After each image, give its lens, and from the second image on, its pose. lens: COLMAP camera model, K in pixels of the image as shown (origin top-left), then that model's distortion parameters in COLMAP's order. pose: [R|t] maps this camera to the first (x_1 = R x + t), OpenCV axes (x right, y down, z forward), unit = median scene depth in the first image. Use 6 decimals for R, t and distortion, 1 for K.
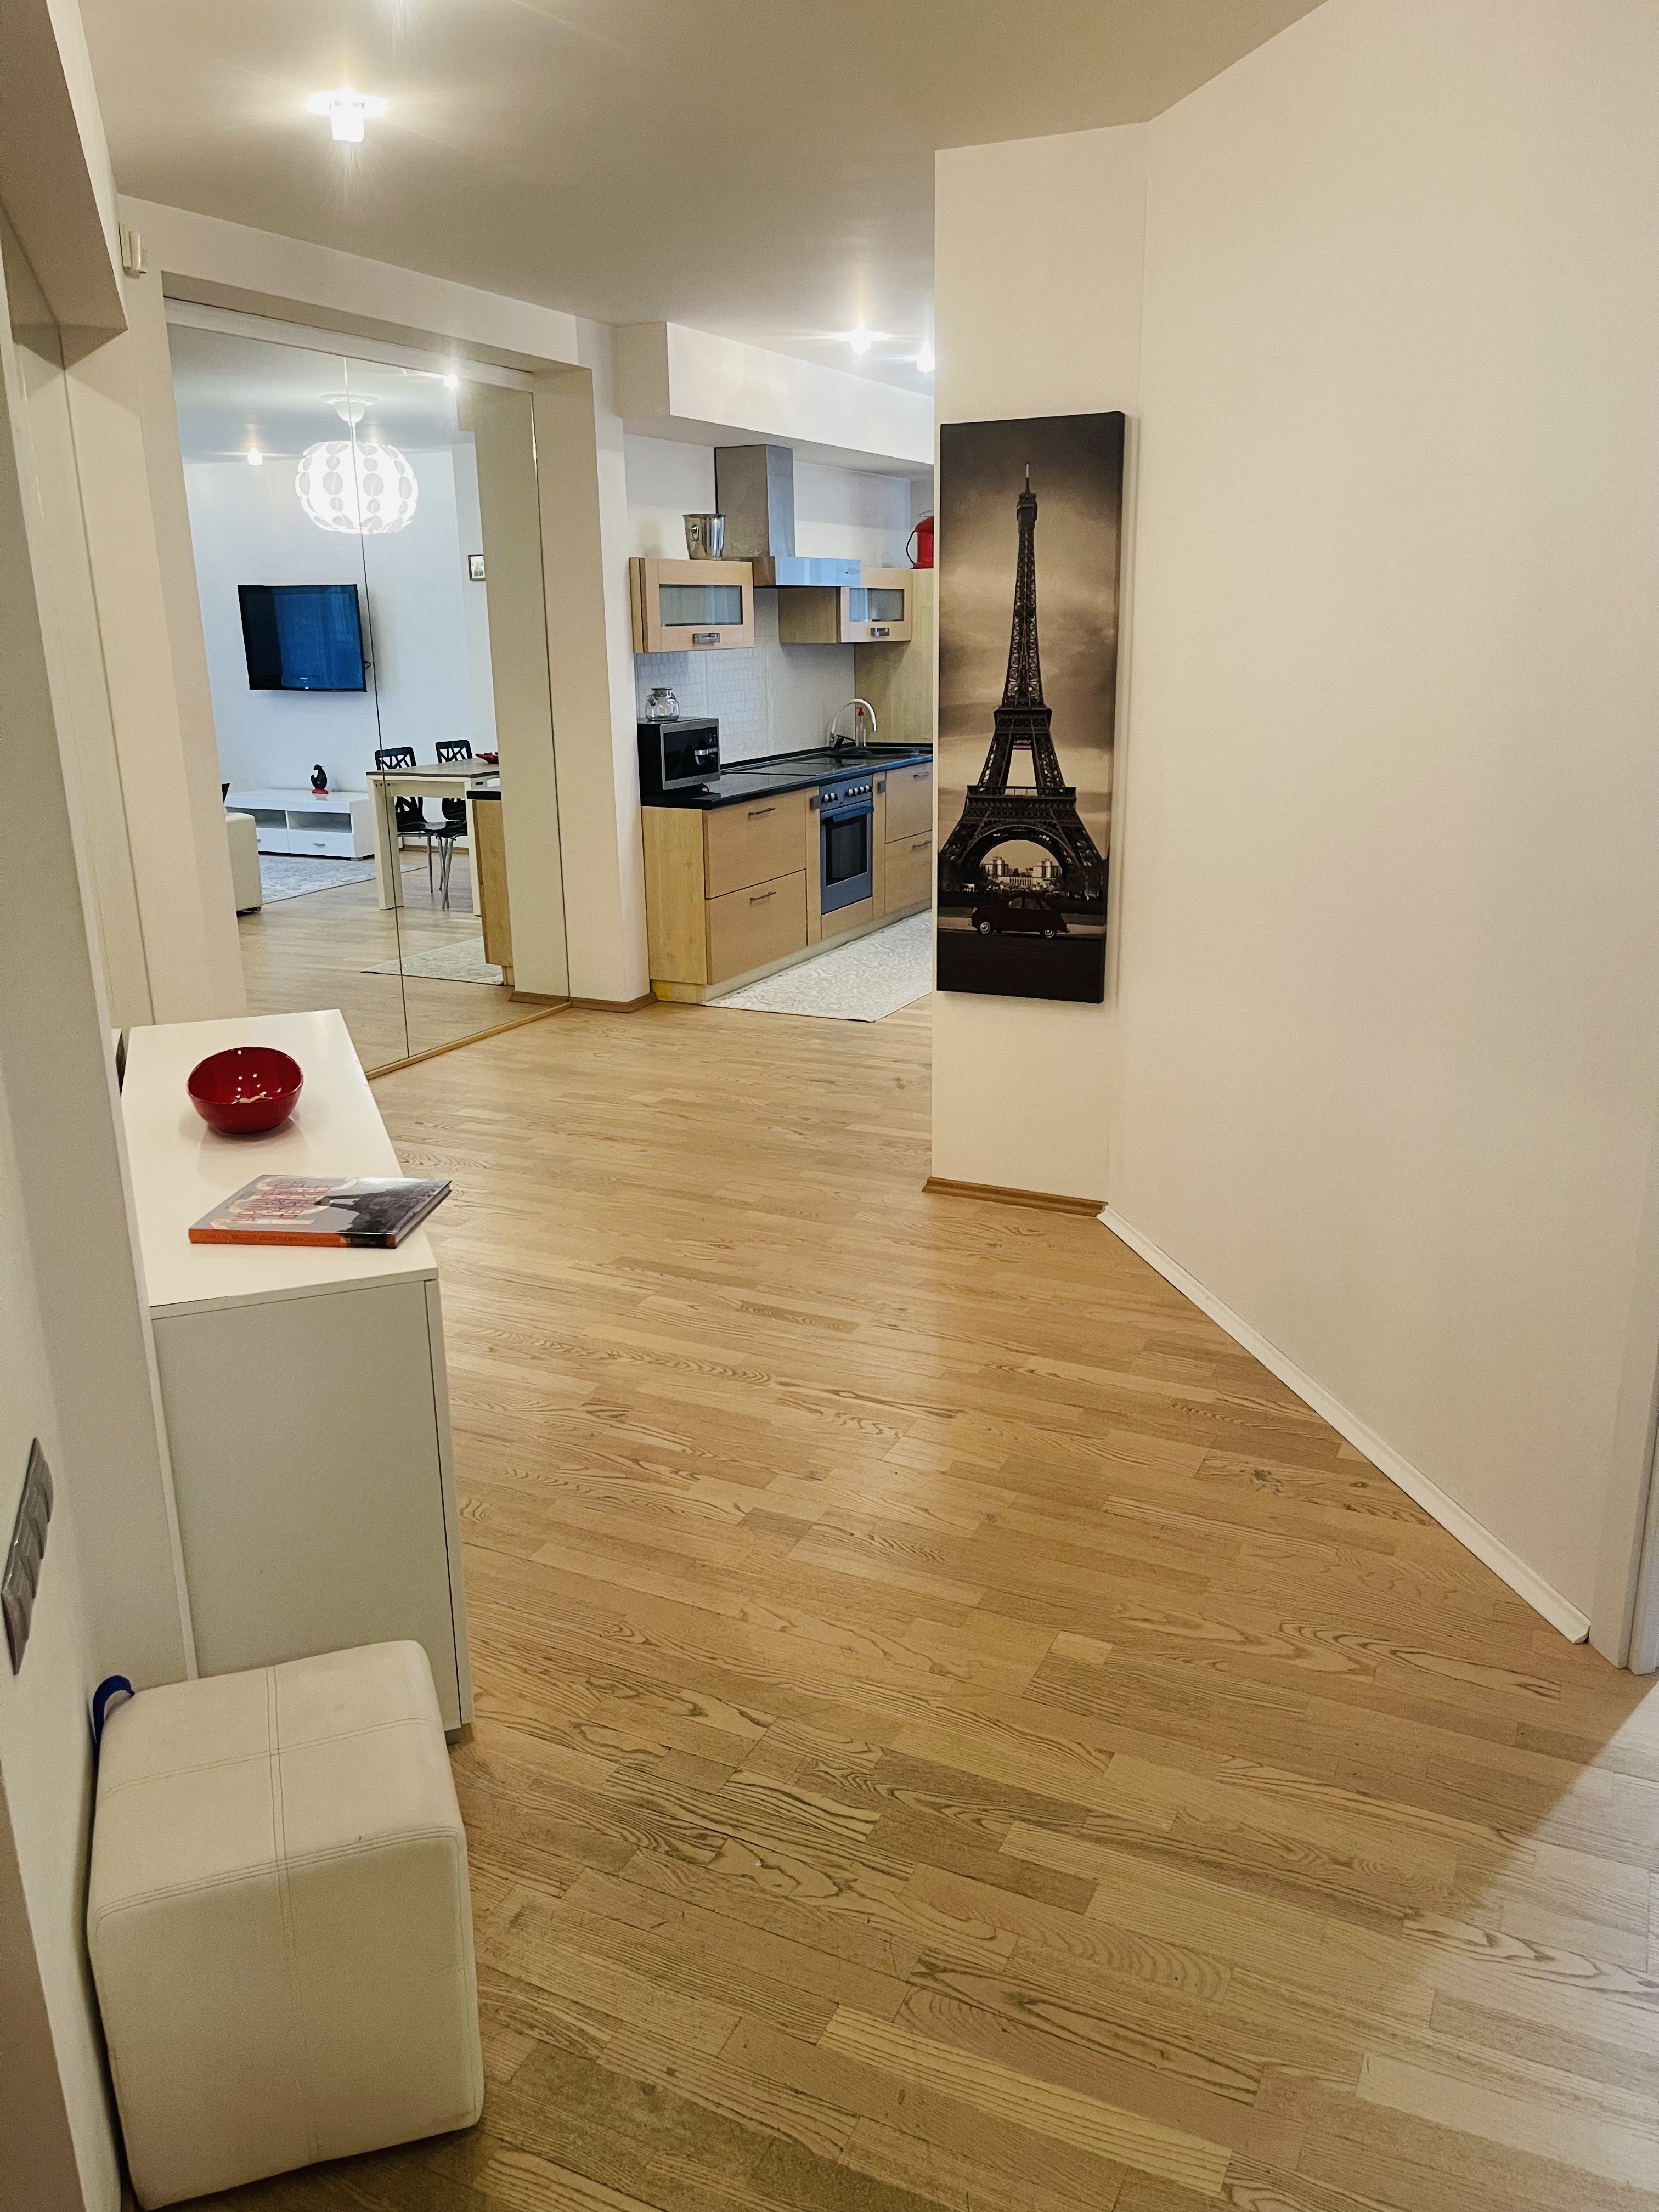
lens RADIAL K [[1659.8, 0, 829.5], [0, 1659.8, 1108.3], [0, 0, 1]] dist [0.002673, -0.000842]
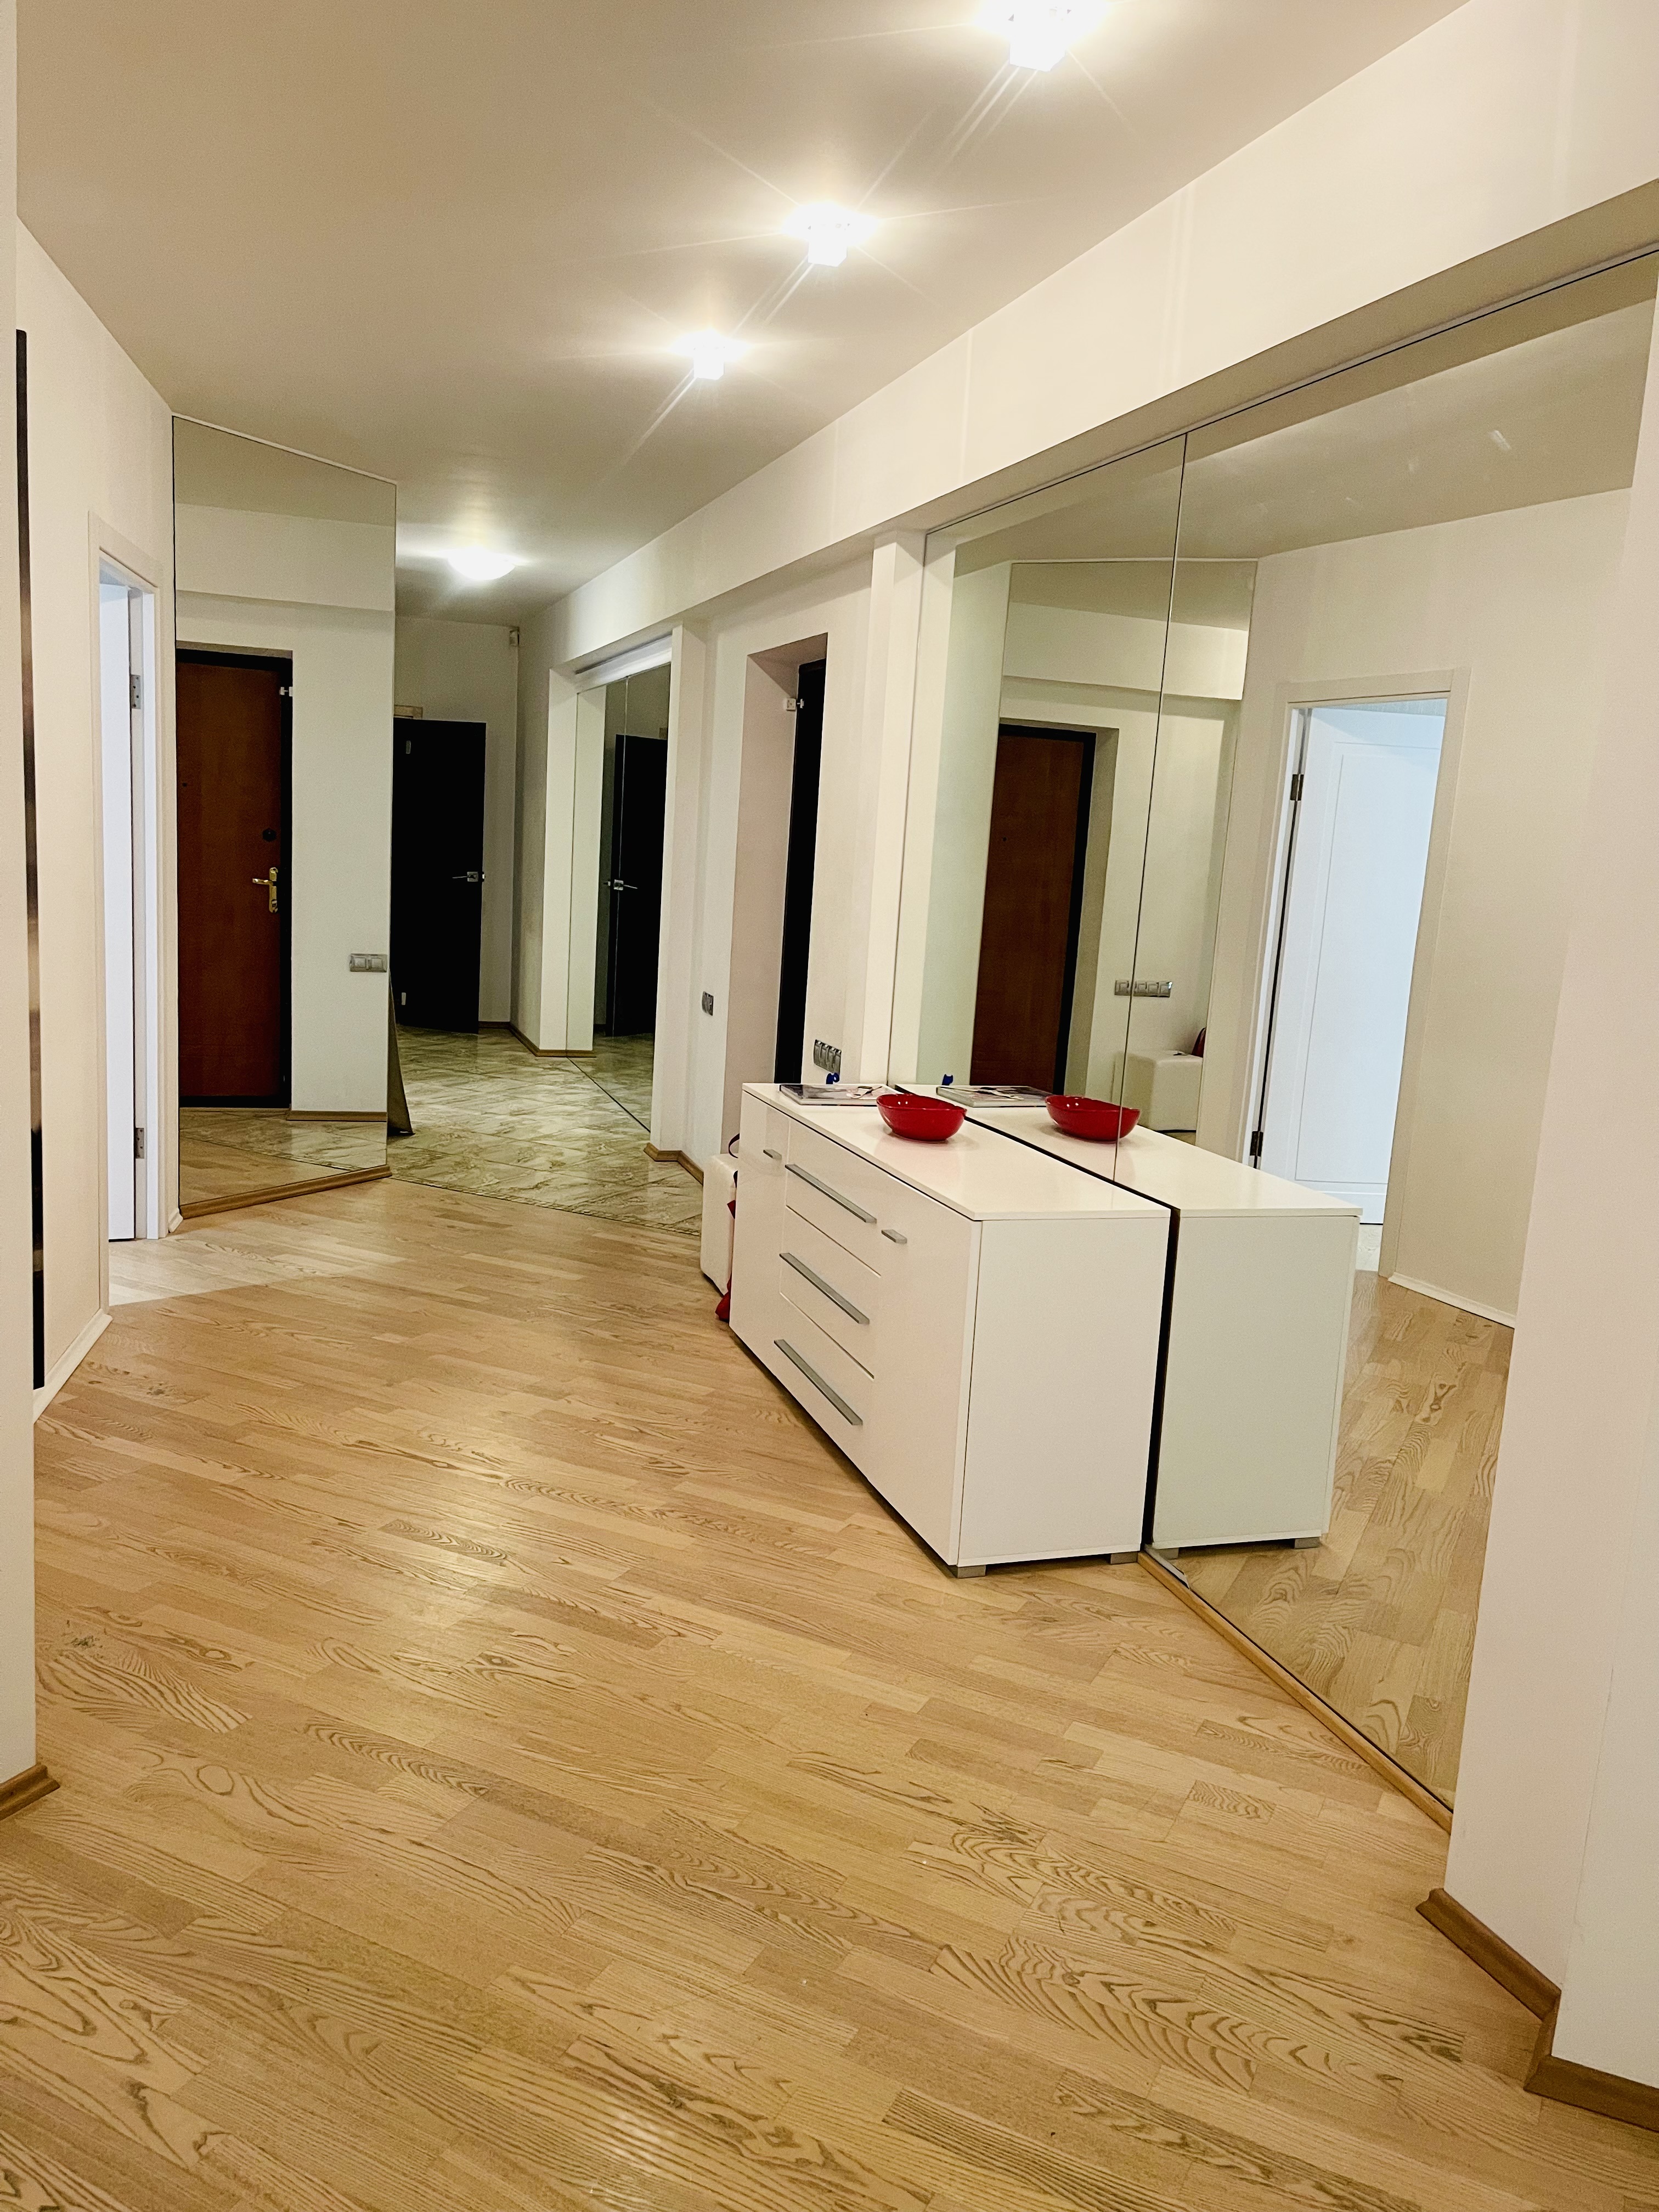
lens RADIAL K [[1659.8, 0, 833.1], [0, 1659.8, 1108.8], [0, 0, 1]] dist [0.002673, -0.000842]
pose [[-0.998295, -0.057398, 0.010620, -0.253615], [-0.047134, 0.899966, 0.433404, -0.536965], [-0.034435, 0.432165, -0.901137, 1.966915]]
